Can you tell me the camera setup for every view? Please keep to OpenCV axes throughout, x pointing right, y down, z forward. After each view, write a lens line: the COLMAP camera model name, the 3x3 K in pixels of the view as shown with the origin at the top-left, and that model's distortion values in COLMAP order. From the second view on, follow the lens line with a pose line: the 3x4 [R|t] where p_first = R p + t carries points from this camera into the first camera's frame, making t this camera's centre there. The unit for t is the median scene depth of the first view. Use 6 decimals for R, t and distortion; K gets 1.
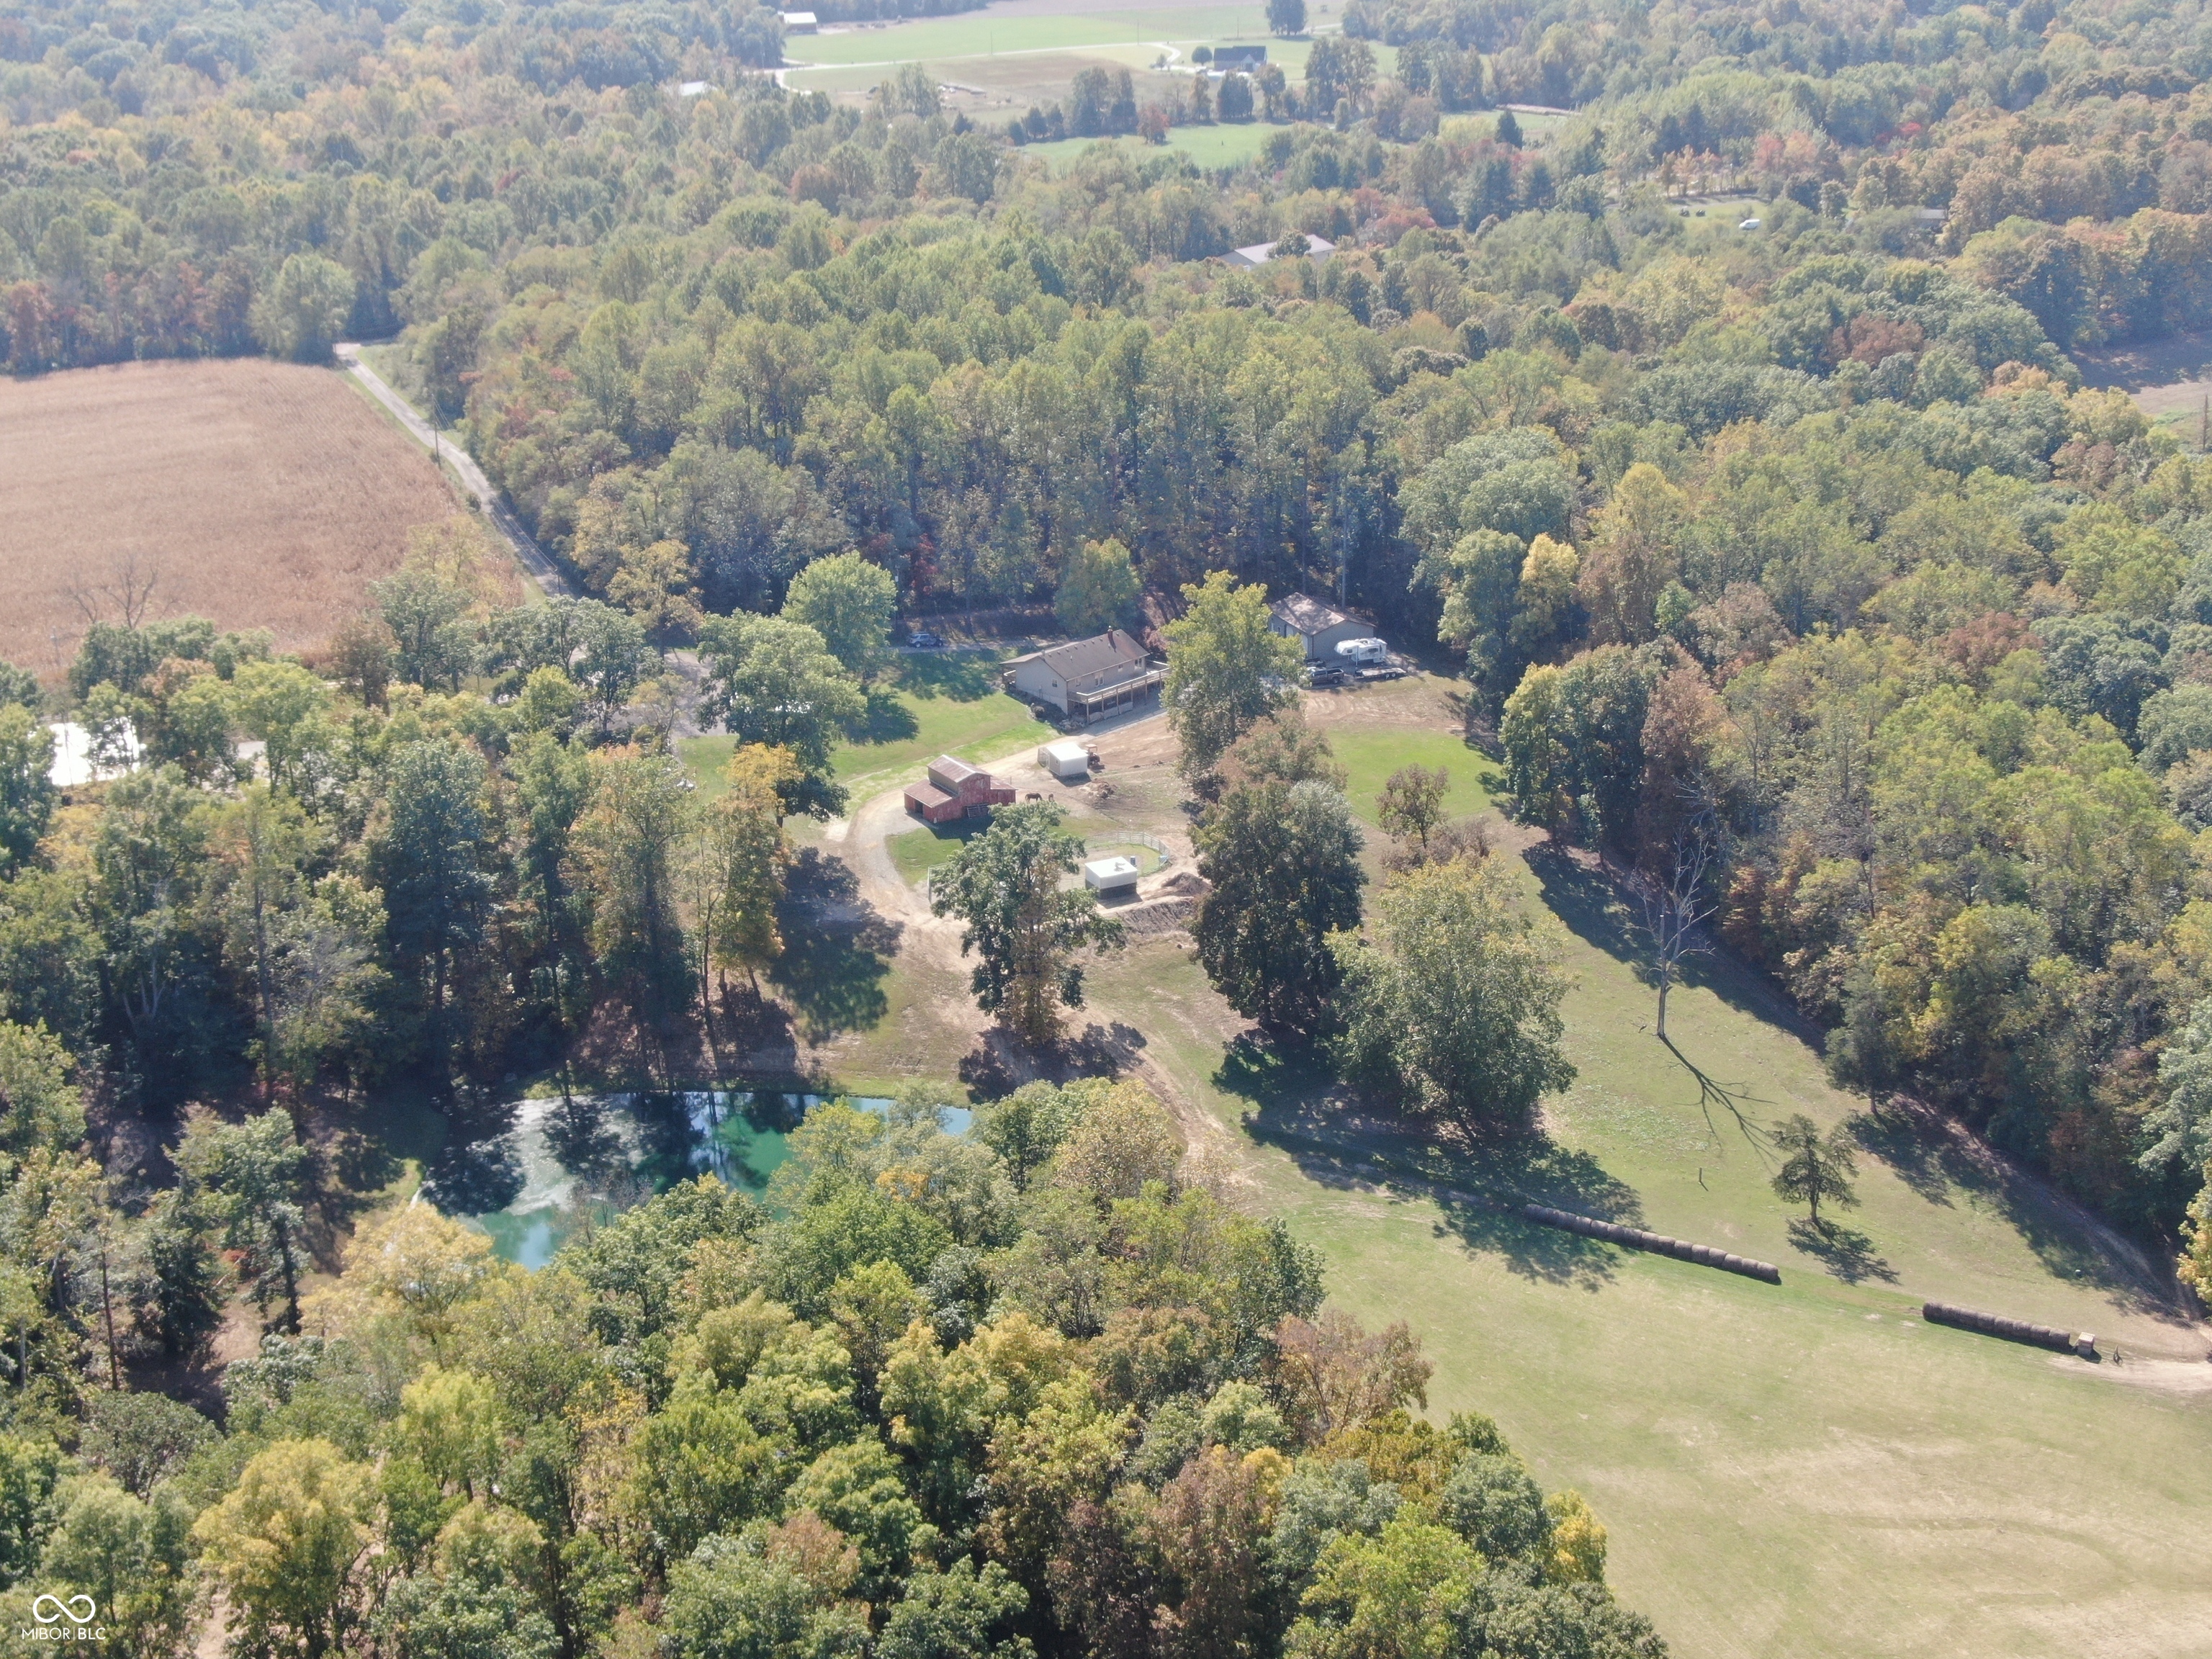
lens RADIAL K [[3282.2, 0, 1106.0], [0, 3282.2, 829.5], [0, 0, 1]] dist [0.304664, -1.536834]
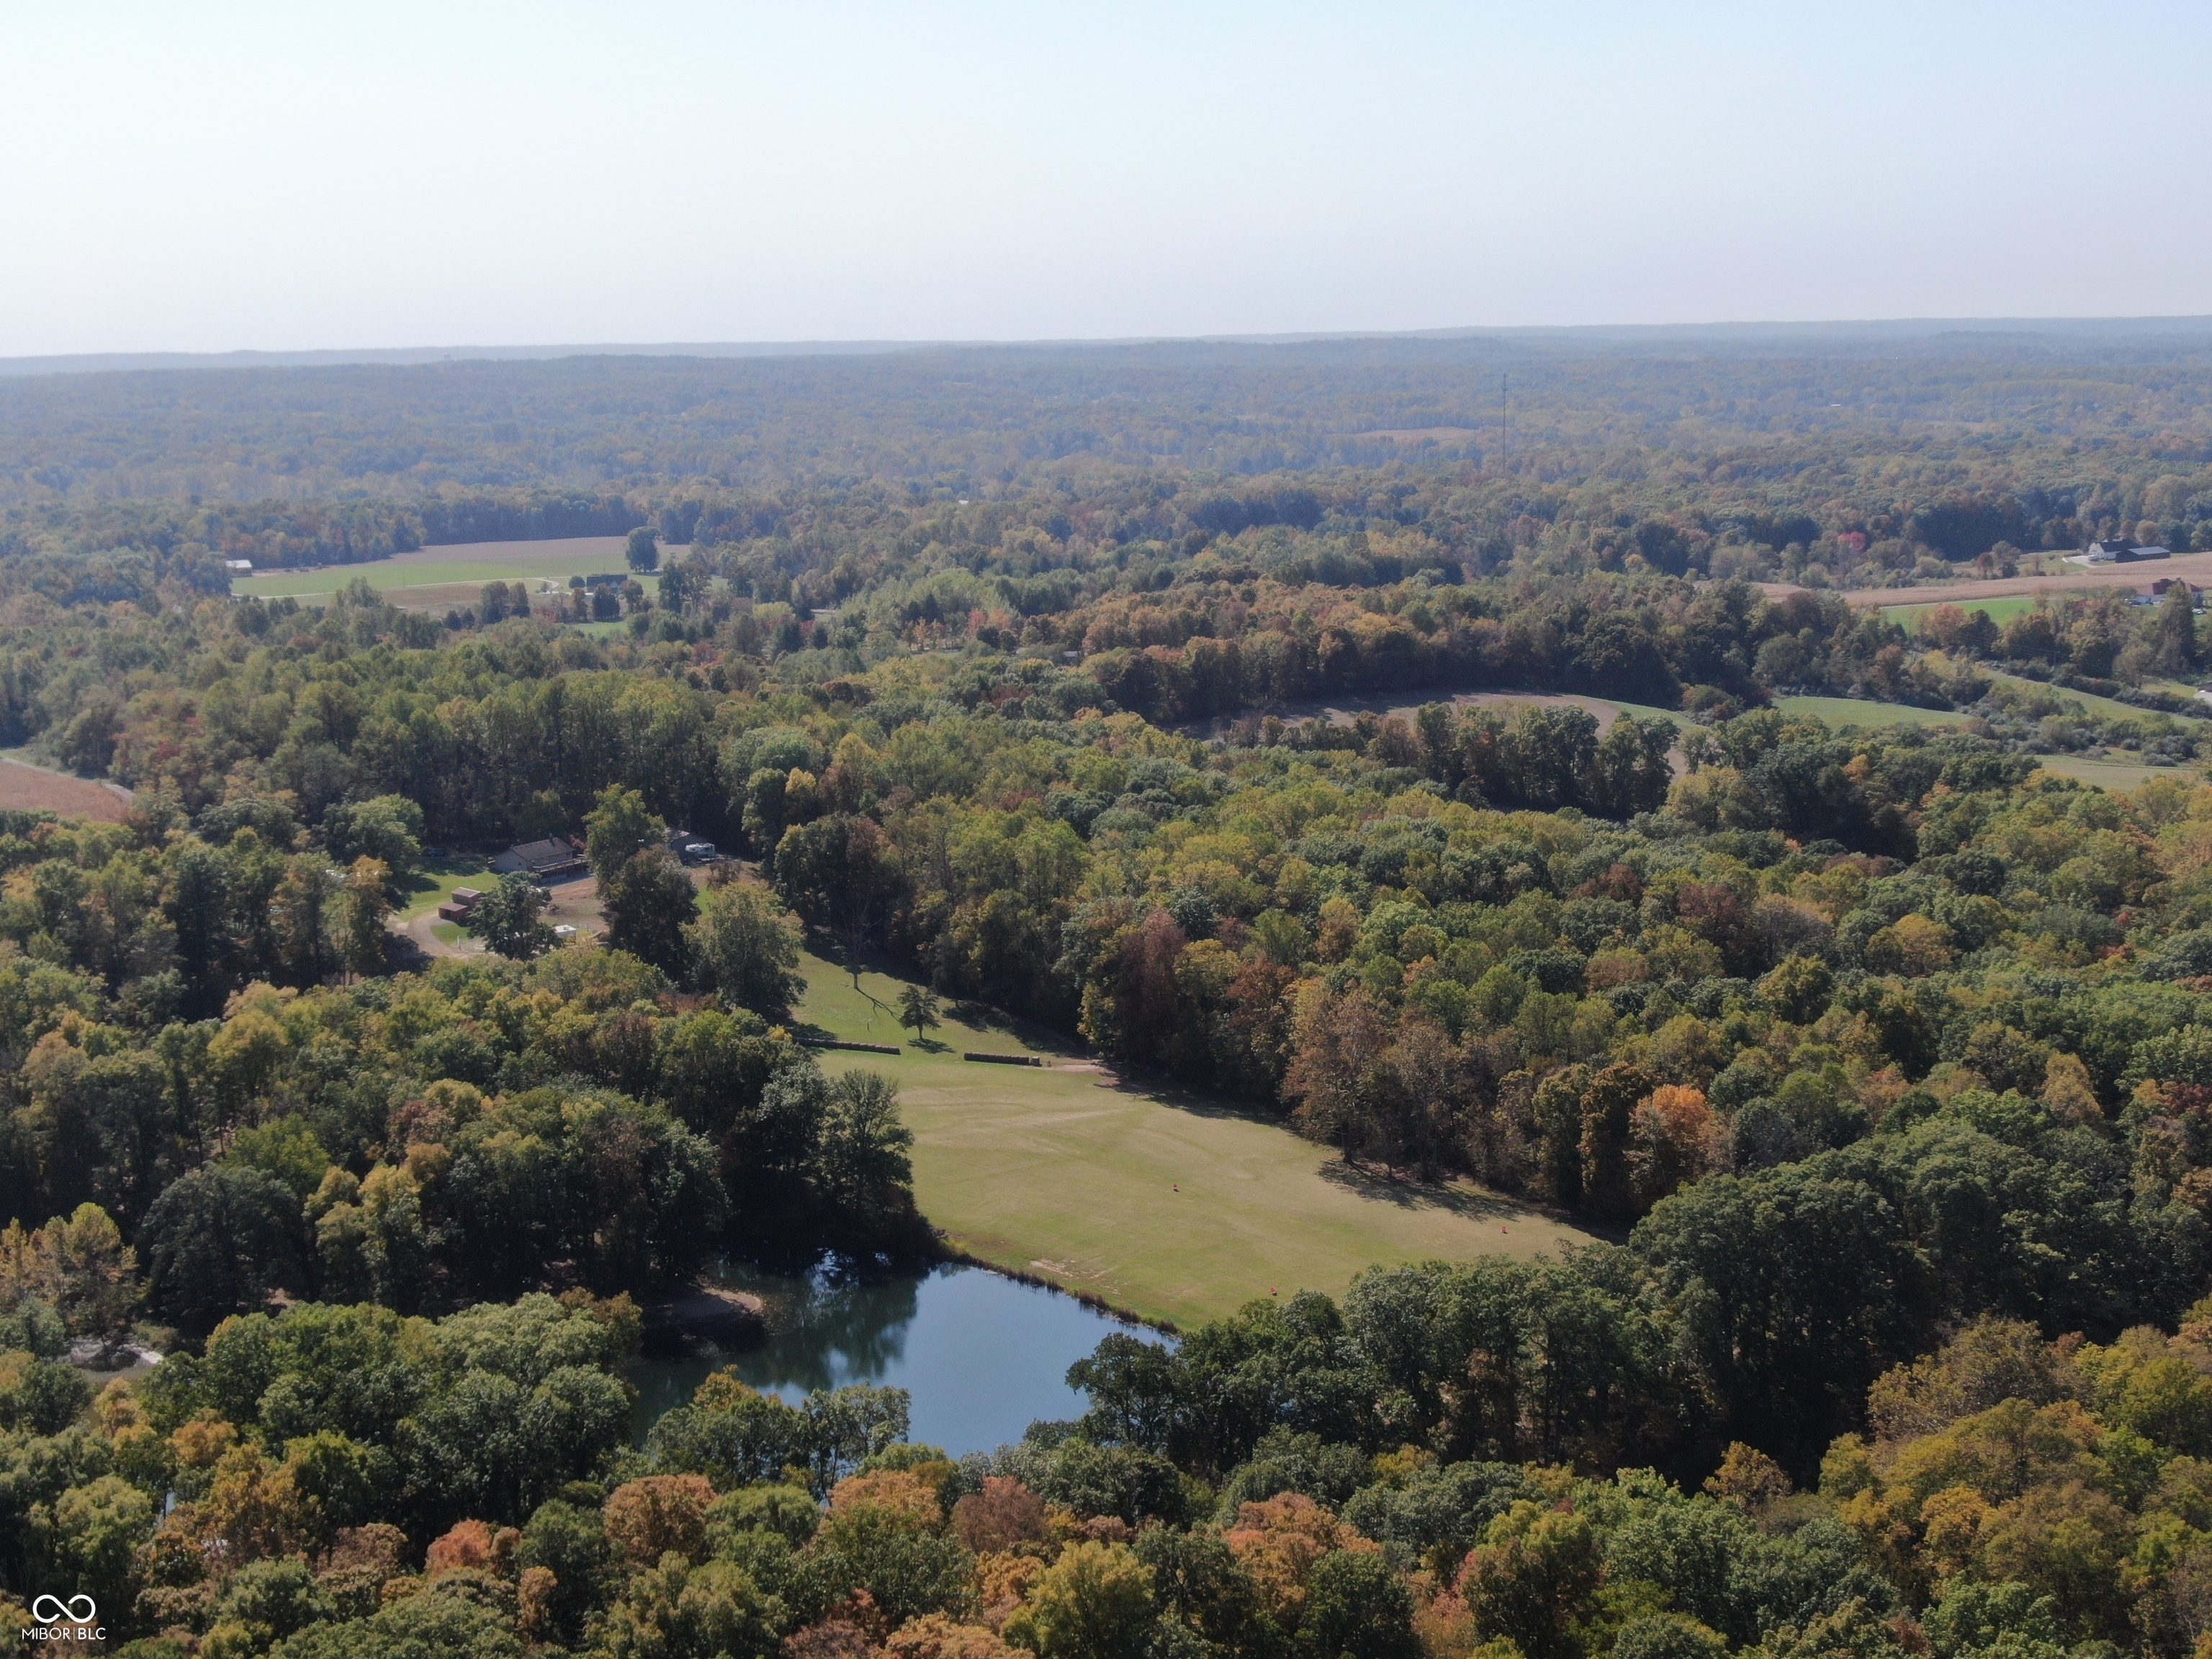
lens RADIAL K [[3282.2, 0, 1106.0], [0, 3282.2, 829.5], [0, 0, 1]] dist [0.304664, -1.536834]
pose [[0.981697, -0.025877, 0.188684, -0.038434], [0.058018, 0.984269, -0.166876, 0.232985], [-0.181398, 0.174768, 0.967756, -0.703447]]
